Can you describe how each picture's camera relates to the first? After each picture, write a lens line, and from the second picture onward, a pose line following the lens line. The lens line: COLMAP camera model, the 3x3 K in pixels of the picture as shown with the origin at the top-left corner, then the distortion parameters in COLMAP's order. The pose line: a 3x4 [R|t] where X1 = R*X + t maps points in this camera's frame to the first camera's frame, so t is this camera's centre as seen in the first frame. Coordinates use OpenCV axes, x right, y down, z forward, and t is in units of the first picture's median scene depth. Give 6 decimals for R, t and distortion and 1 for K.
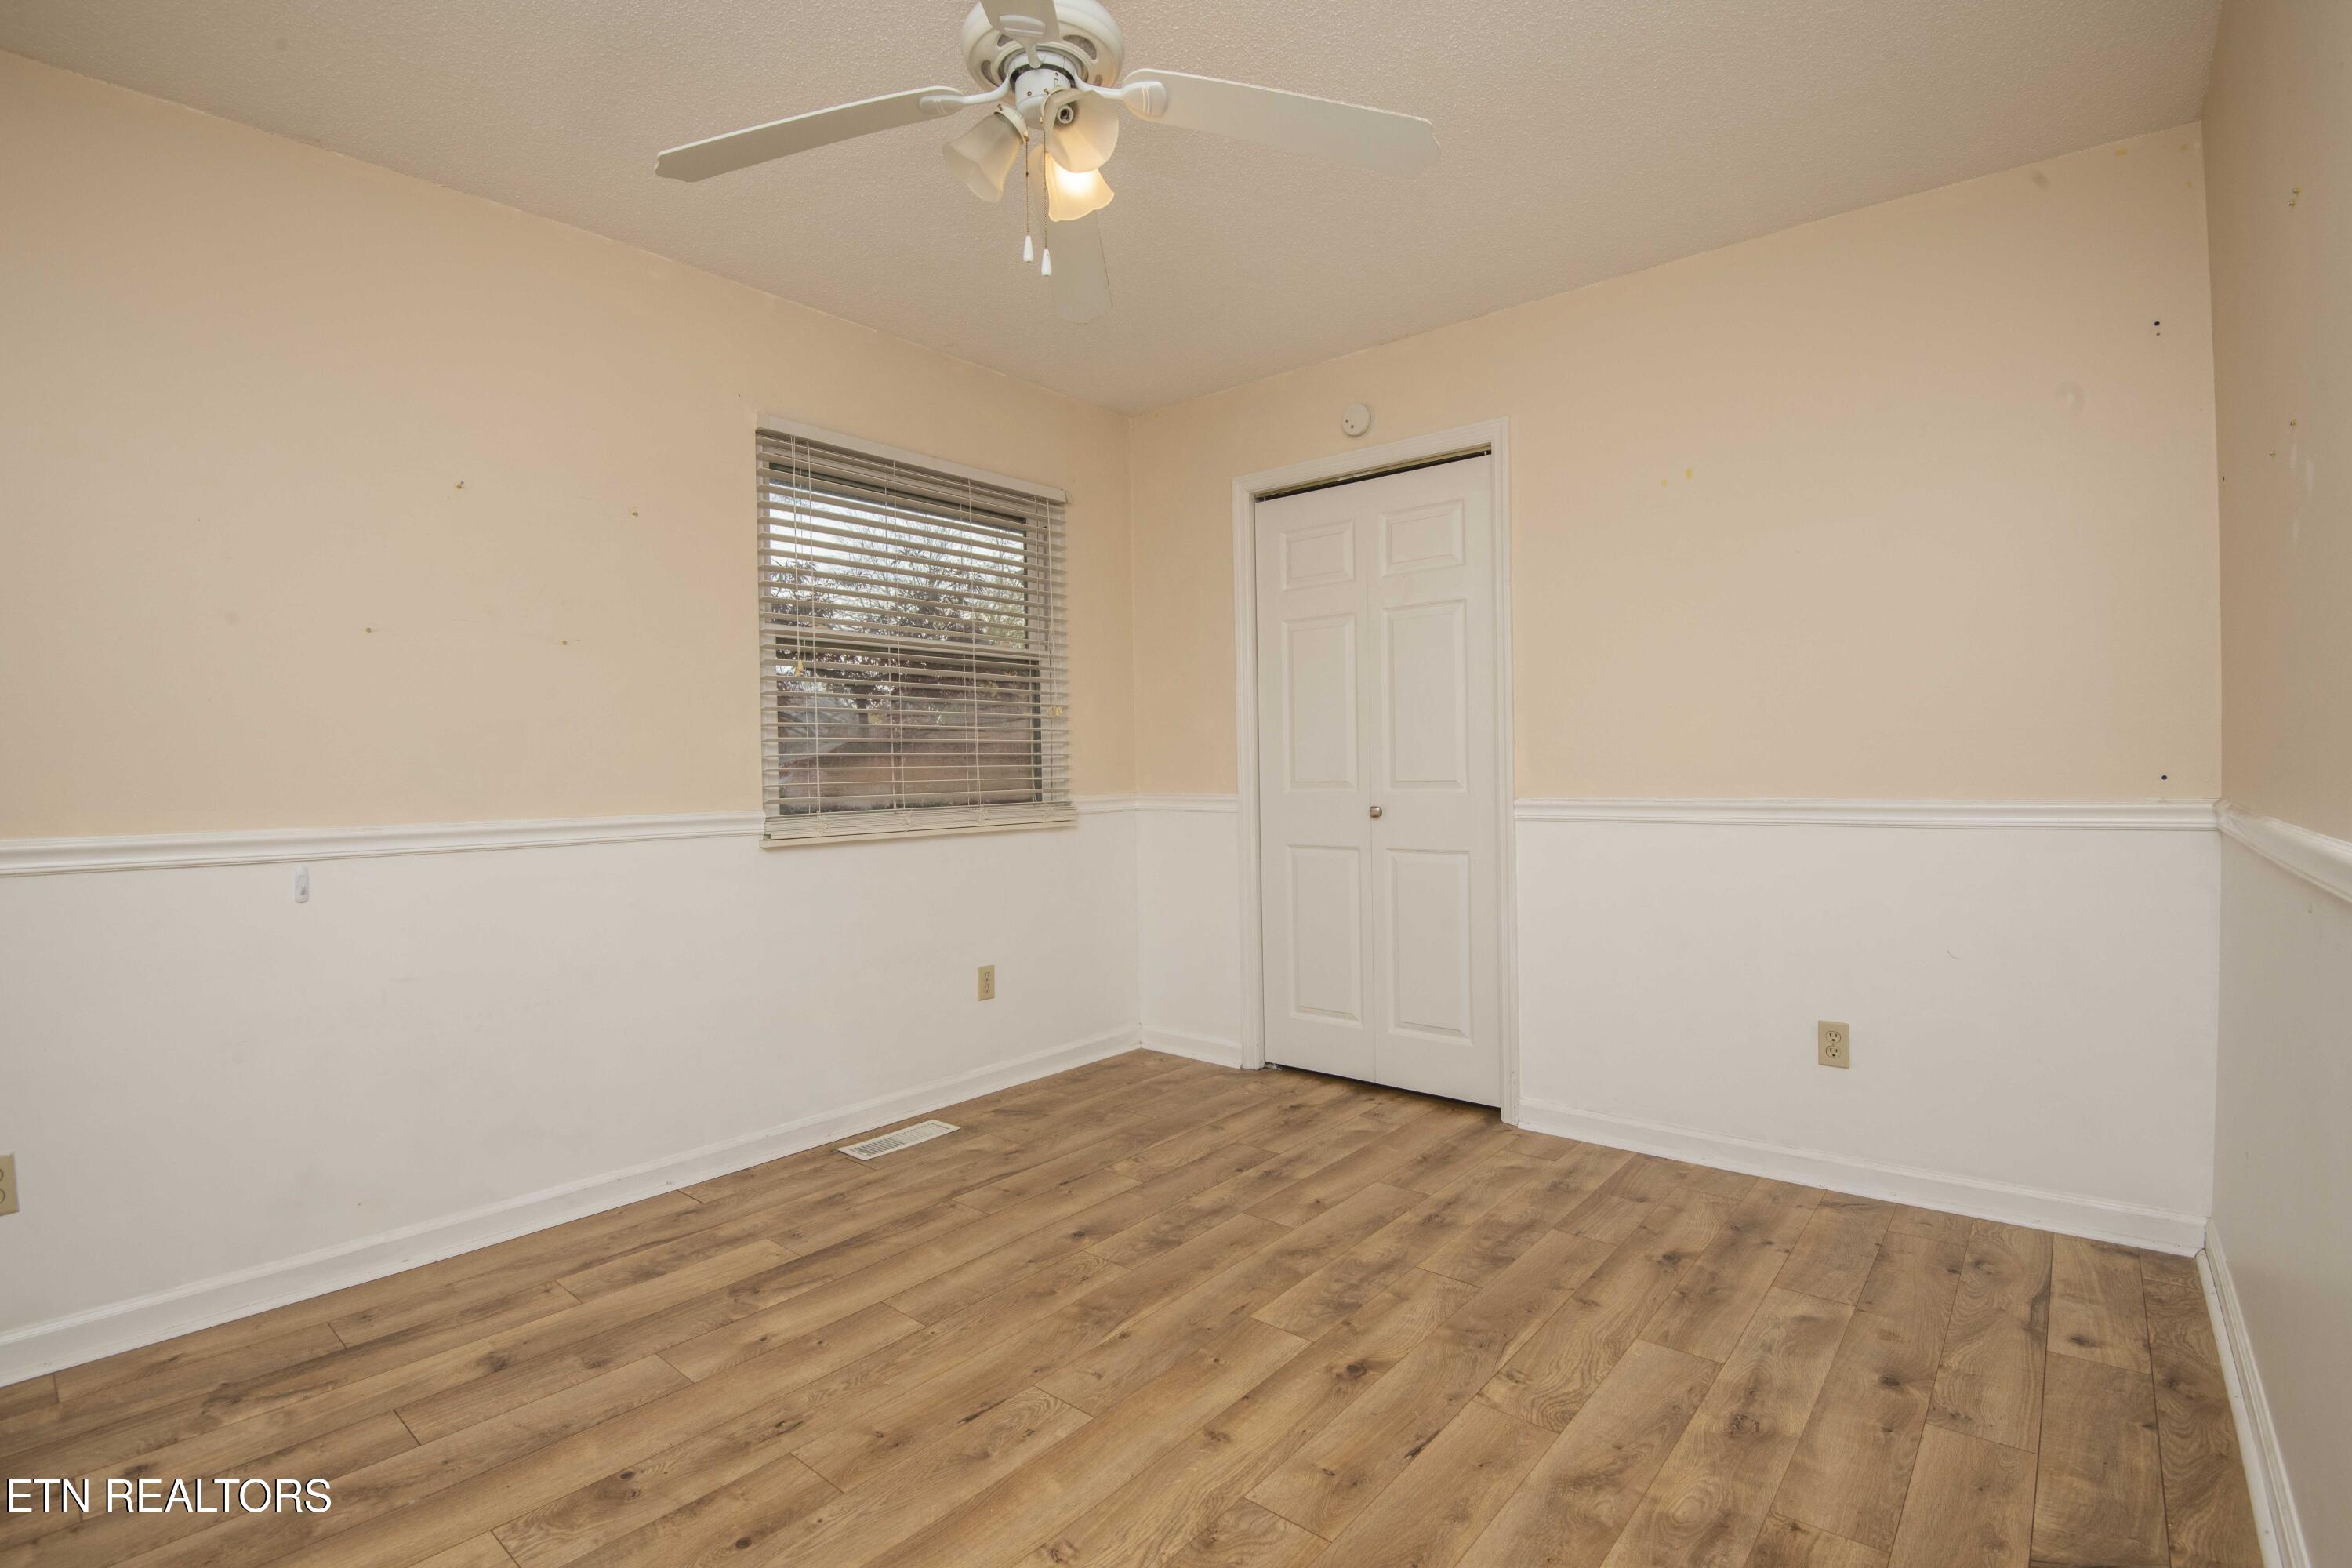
lens RADIAL K [[1091.4, 0, 1183.6], [0, 1091.4, 787.1], [0, 0, 1]] dist [-0.003940, -0.022793]
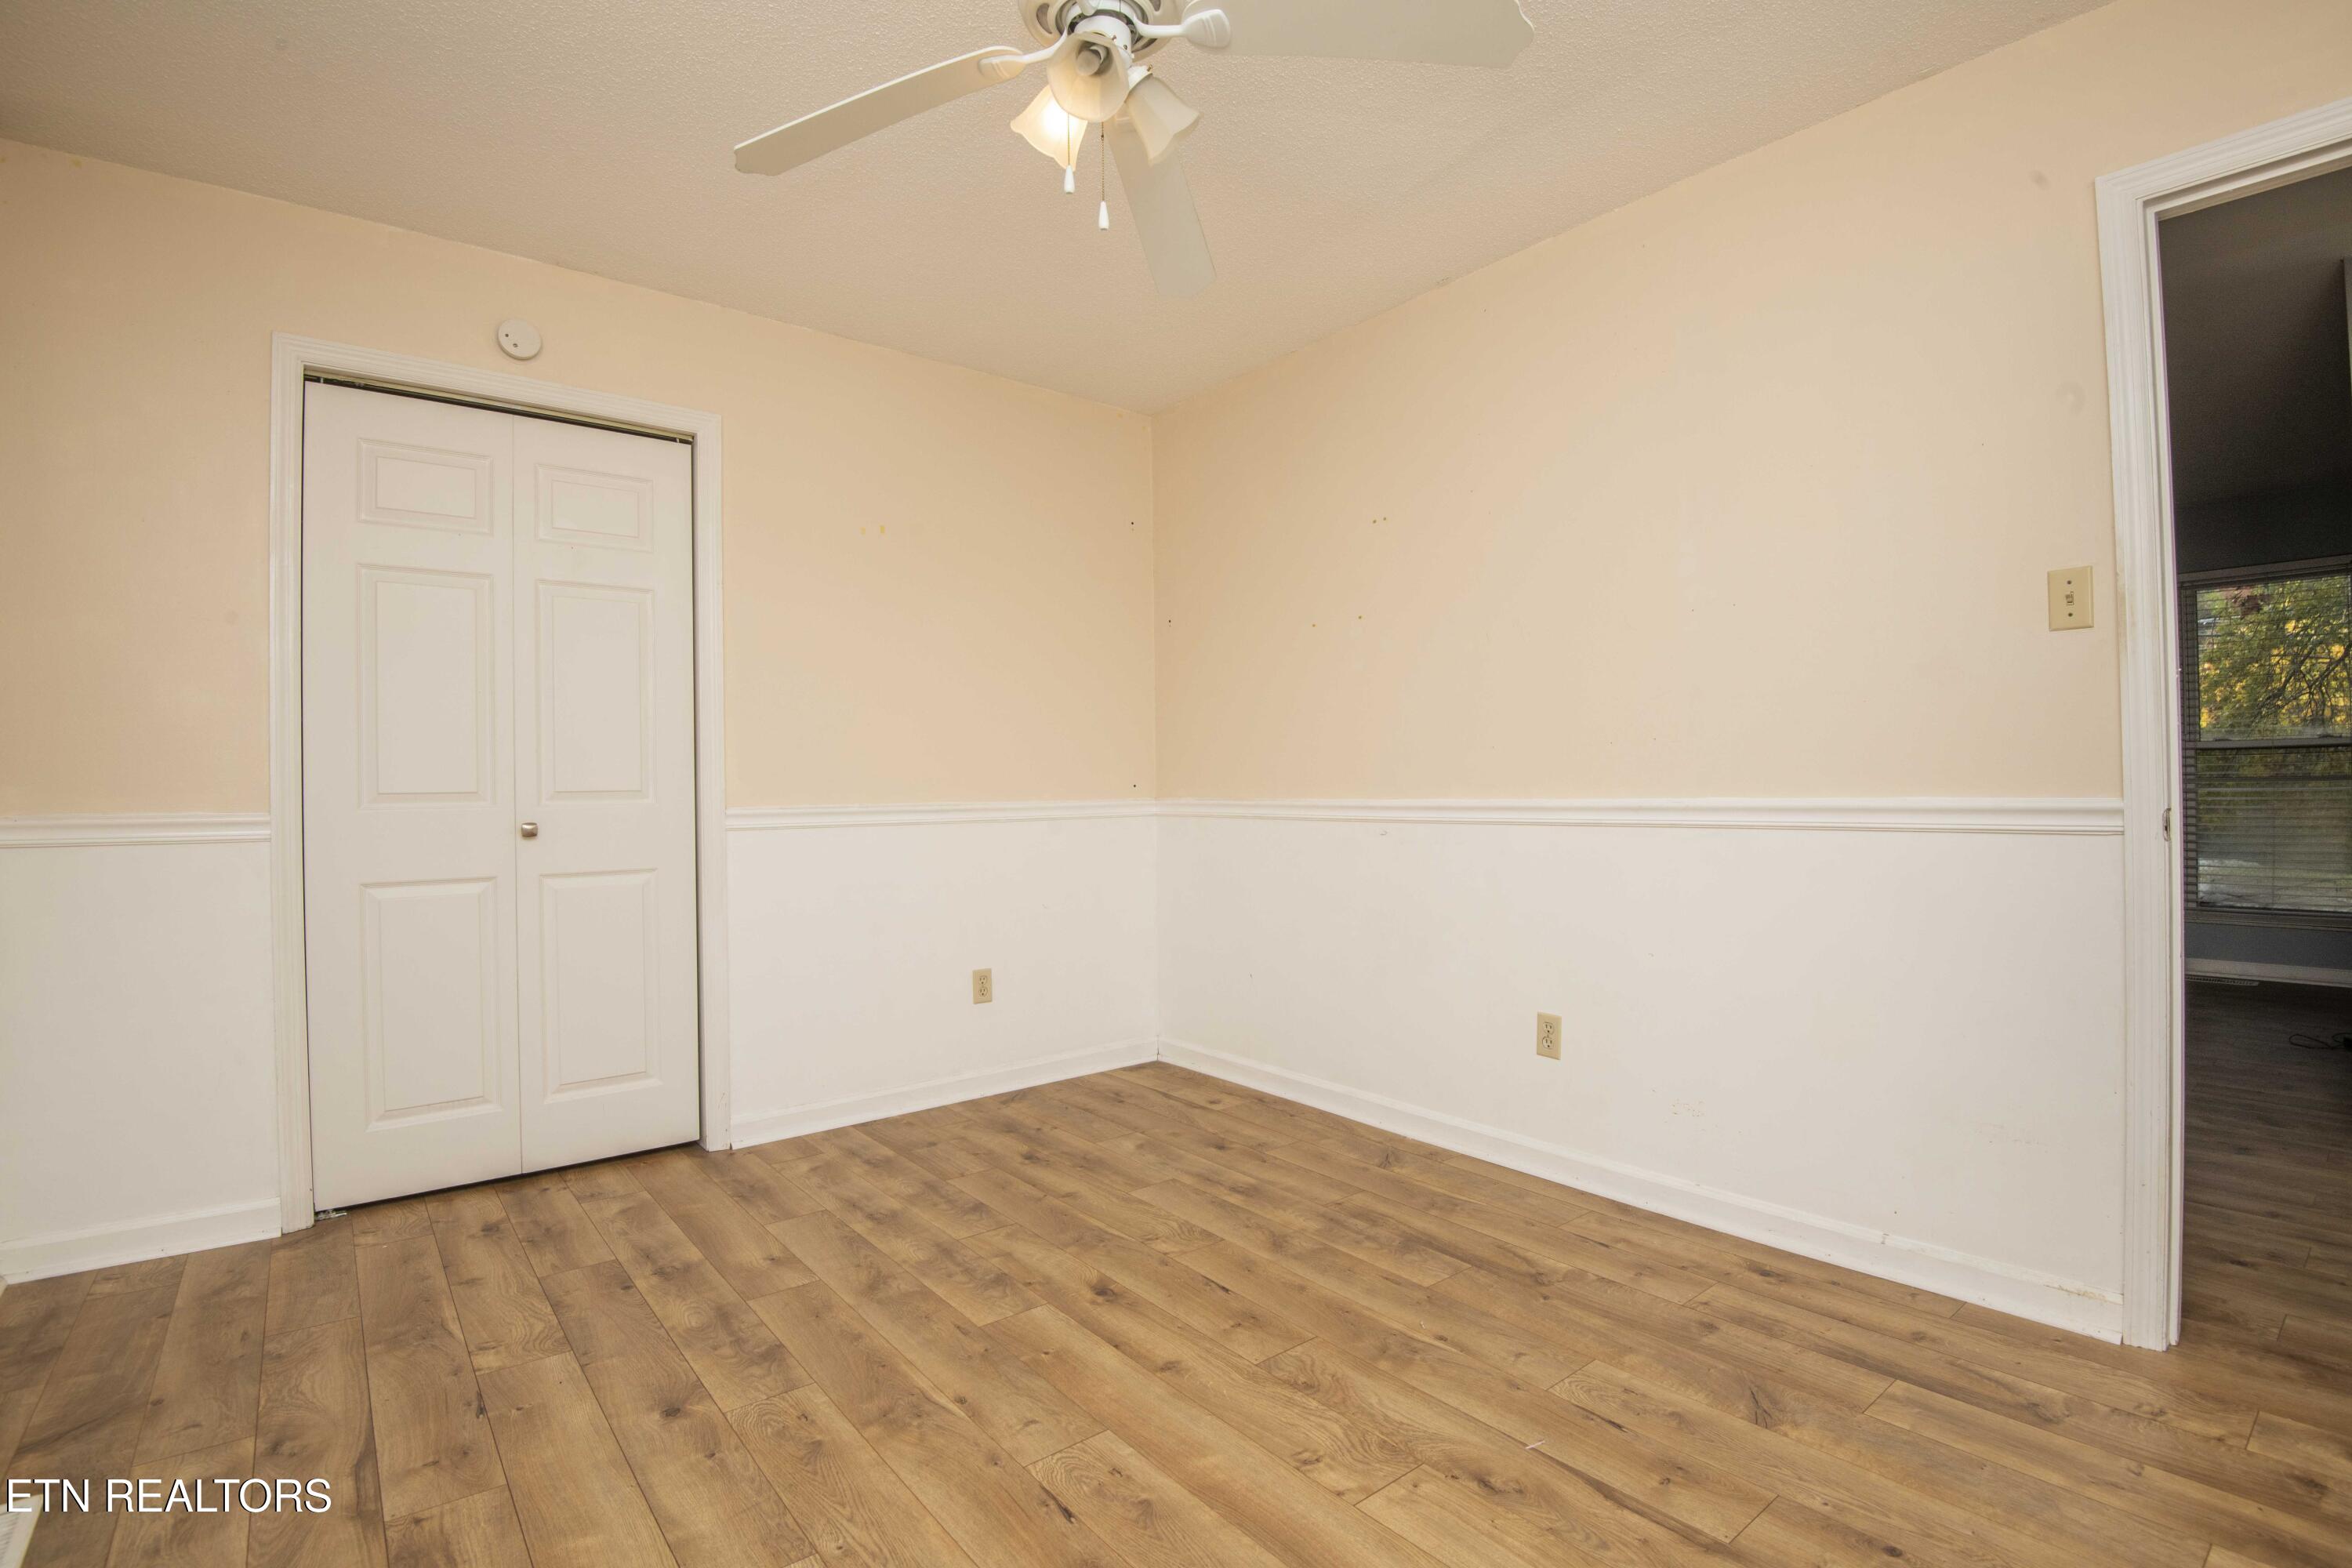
lens RADIAL K [[1091.4, 0, 1183.6], [0, 1091.4, 787.1], [0, 0, 1]] dist [-0.003940, -0.022793]
pose [[0.193346, 0.015840, 0.981003, -0.867026], [0.026255, 0.999428, -0.021312, 0.034724], [-0.980779, 0.029877, 0.192820, 0.630355]]
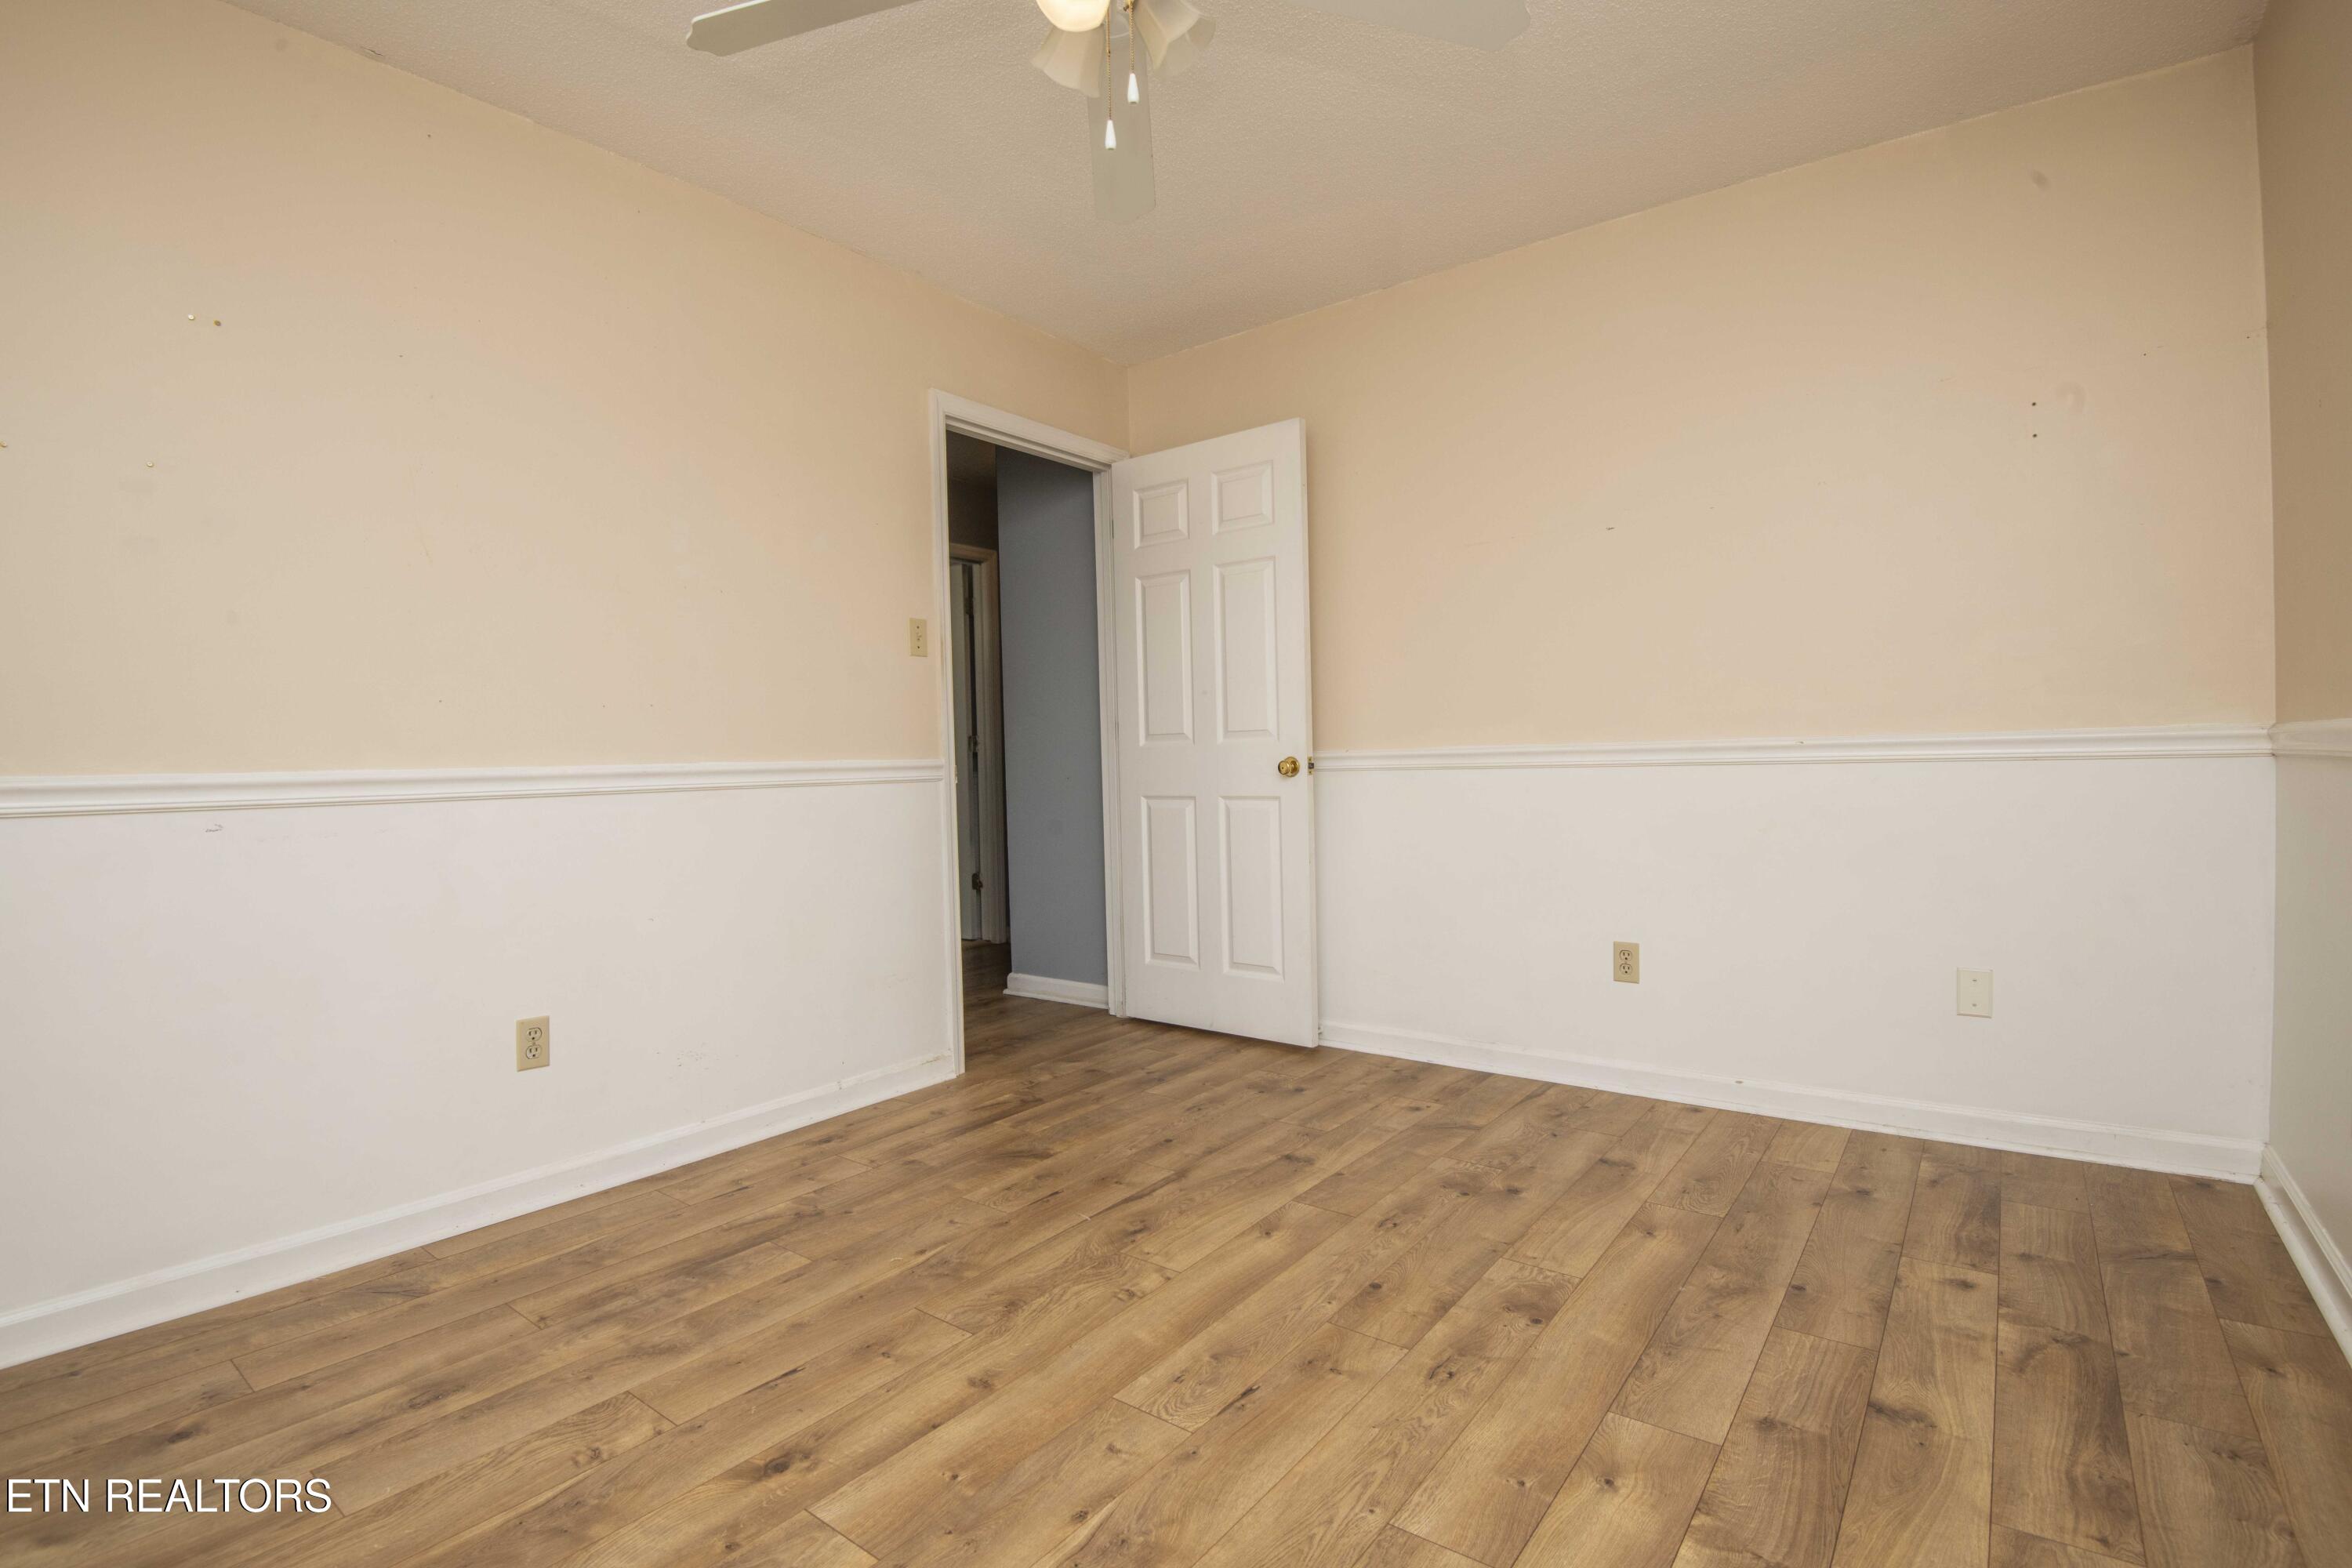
lens RADIAL K [[1091.4, 0, 1183.6], [0, 1091.4, 787.1], [0, 0, 1]] dist [-0.003940, -0.022793]
pose [[-0.998182, 0.039494, -0.045531, -0.103514], [0.037509, 0.998342, 0.043667, 0.029941], [0.047180, 0.041880, -0.998008, 1.617779]]
